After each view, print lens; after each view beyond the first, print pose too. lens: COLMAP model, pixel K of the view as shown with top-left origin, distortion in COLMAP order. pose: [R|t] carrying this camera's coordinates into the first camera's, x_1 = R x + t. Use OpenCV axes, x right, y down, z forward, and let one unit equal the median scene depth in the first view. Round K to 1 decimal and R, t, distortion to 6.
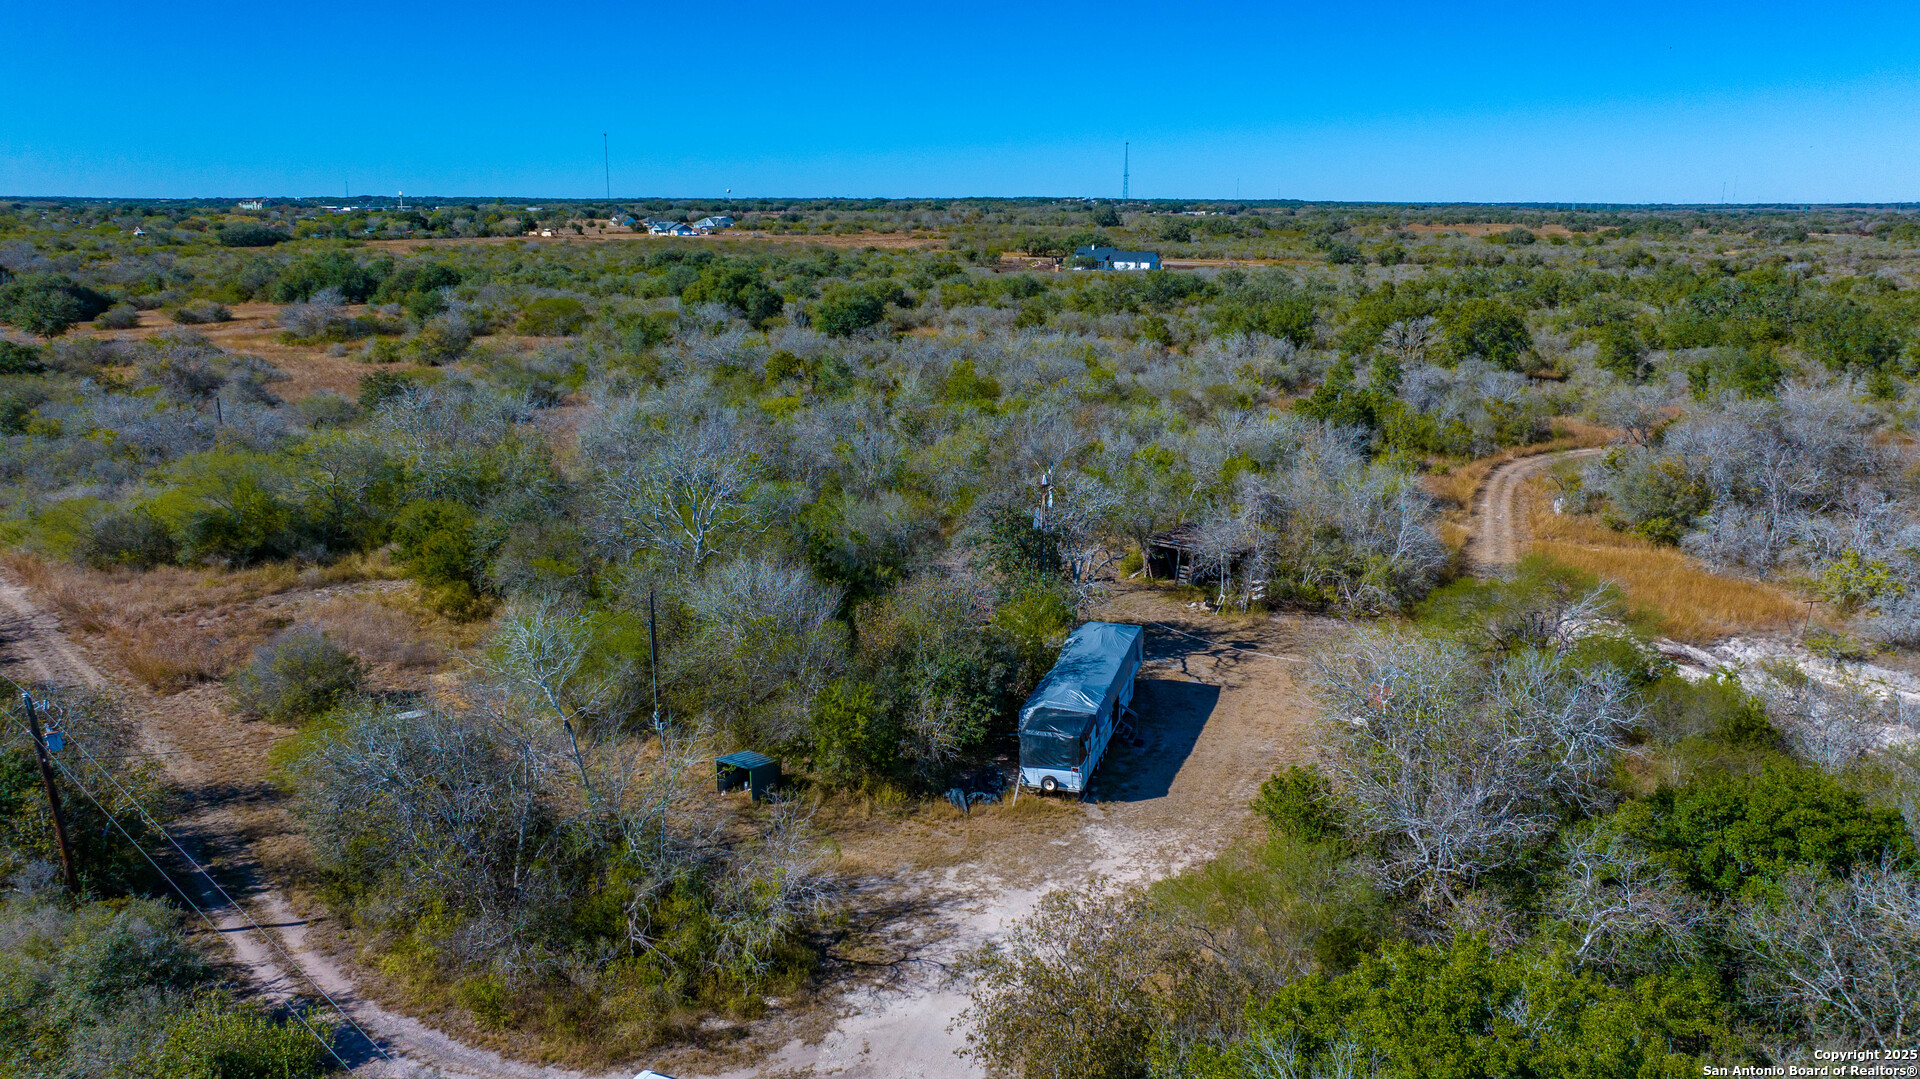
lens RADIAL K [[1325.5, 0, 996.7], [0, 1325.5, 538.9], [0, 0, 1]] dist [-0.036377, 0.000187]
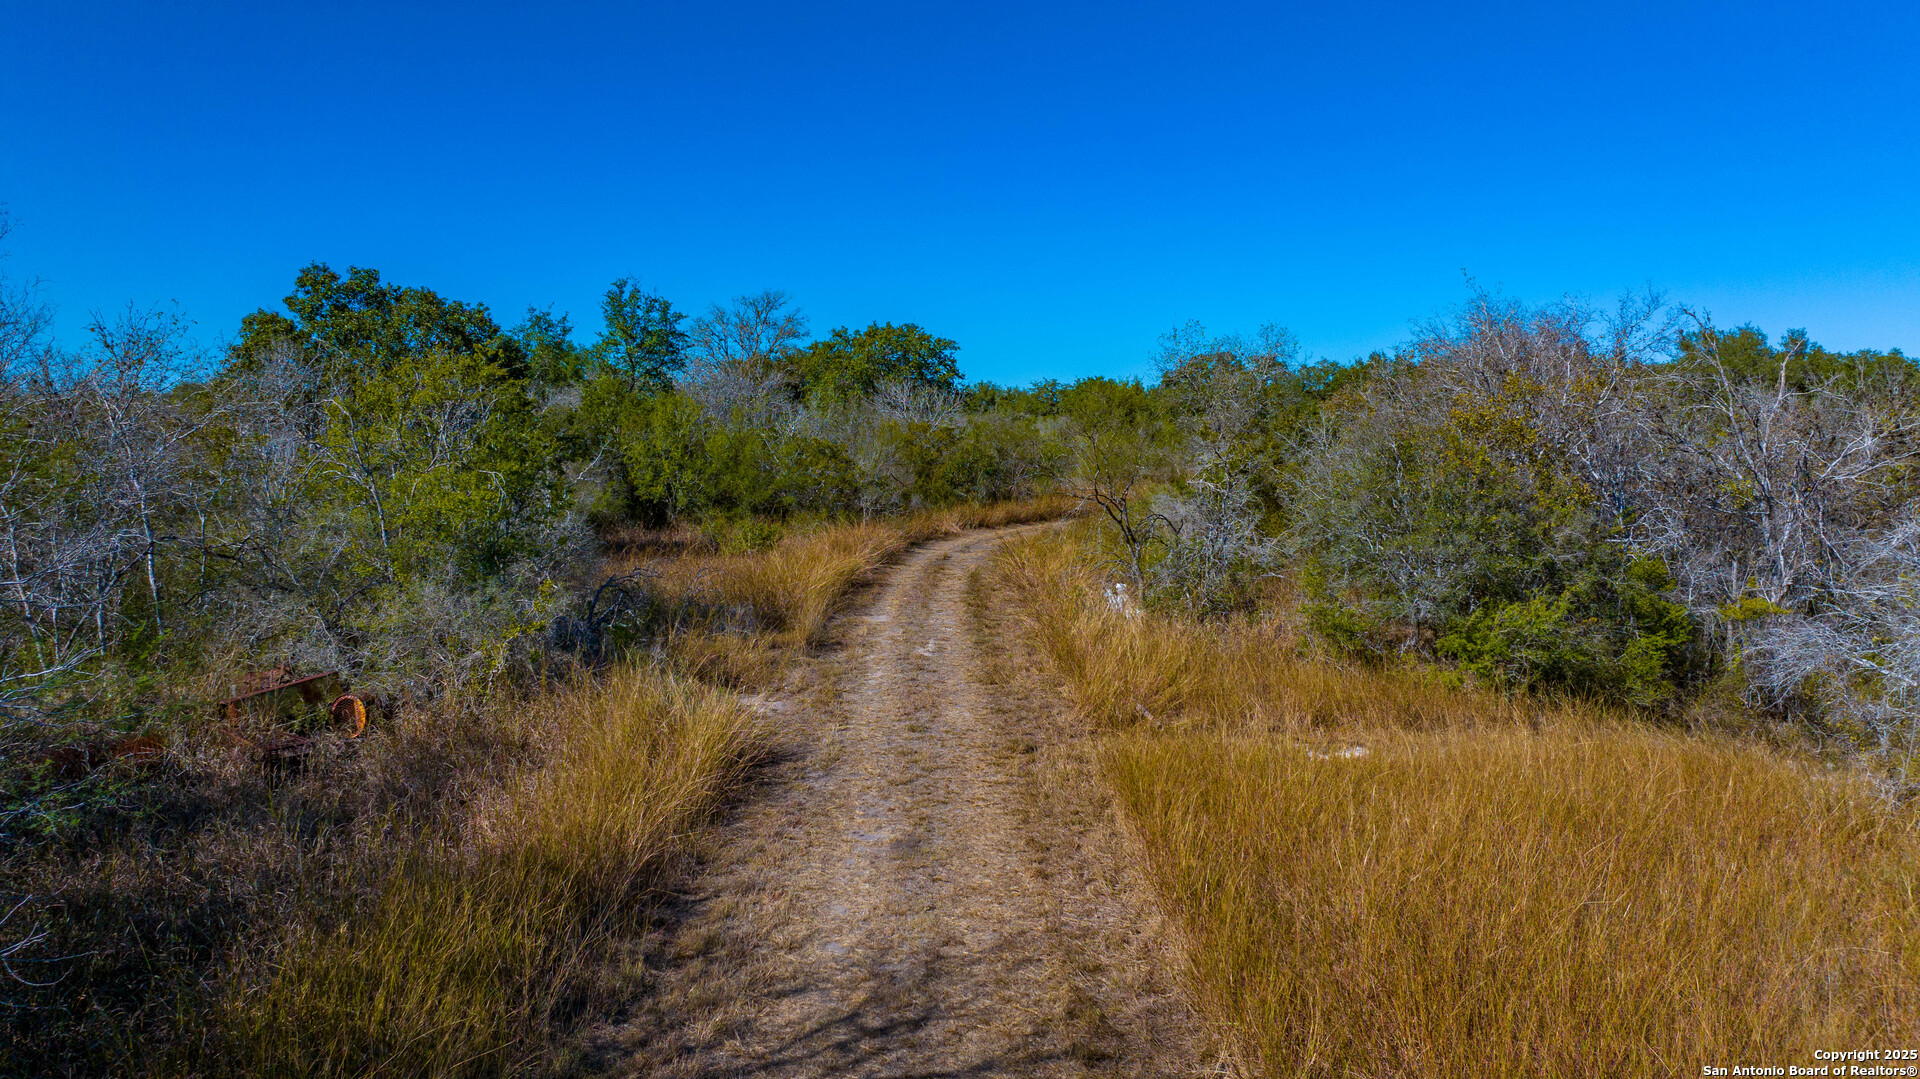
lens RADIAL K [[1360.3, 0, 960.0], [0, 1360.3, 539.5], [0, 0, 1]] dist [-0.011814, 0.007139]
pose [[0.929050, -0.044750, 0.367239, 0.267212], [0.101177, 0.985547, -0.135866, -0.002041], [-0.355851, 0.163382, 0.920150, 0.689797]]
